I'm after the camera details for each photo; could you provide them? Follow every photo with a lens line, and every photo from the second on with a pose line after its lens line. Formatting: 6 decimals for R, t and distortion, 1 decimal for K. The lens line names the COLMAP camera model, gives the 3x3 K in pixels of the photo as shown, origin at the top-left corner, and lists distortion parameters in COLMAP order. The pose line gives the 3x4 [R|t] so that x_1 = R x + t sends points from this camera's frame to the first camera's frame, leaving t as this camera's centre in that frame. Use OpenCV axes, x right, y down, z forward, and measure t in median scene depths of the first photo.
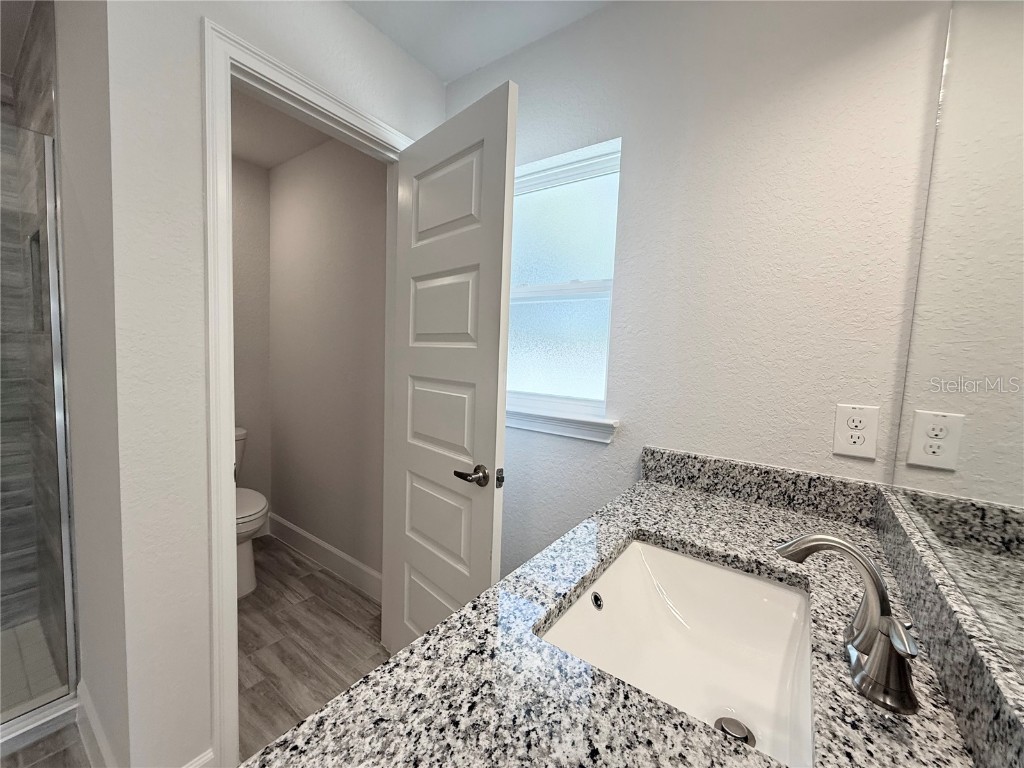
lens RADIAL K [[408.2, 0, 508.9], [0, 408.2, 383.2], [0, 0, 1]] dist [-0.002445, -0.000158]
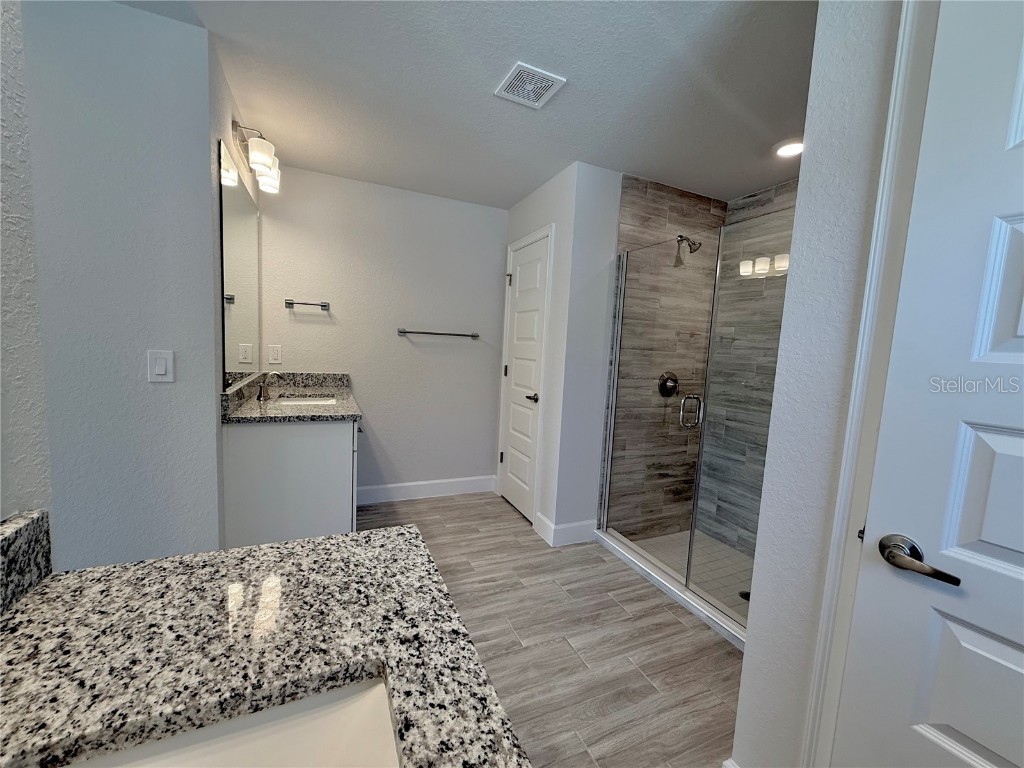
lens RADIAL K [[408.2, 0, 508.9], [0, 408.2, 383.2], [0, 0, 1]] dist [-0.002445, -0.000158]
pose [[-0.496482, 0.021262, -0.867787, 0.761997], [-0.137434, 0.985165, 0.102767, -0.107672], [0.857098, 0.170285, -0.486195, 1.788858]]
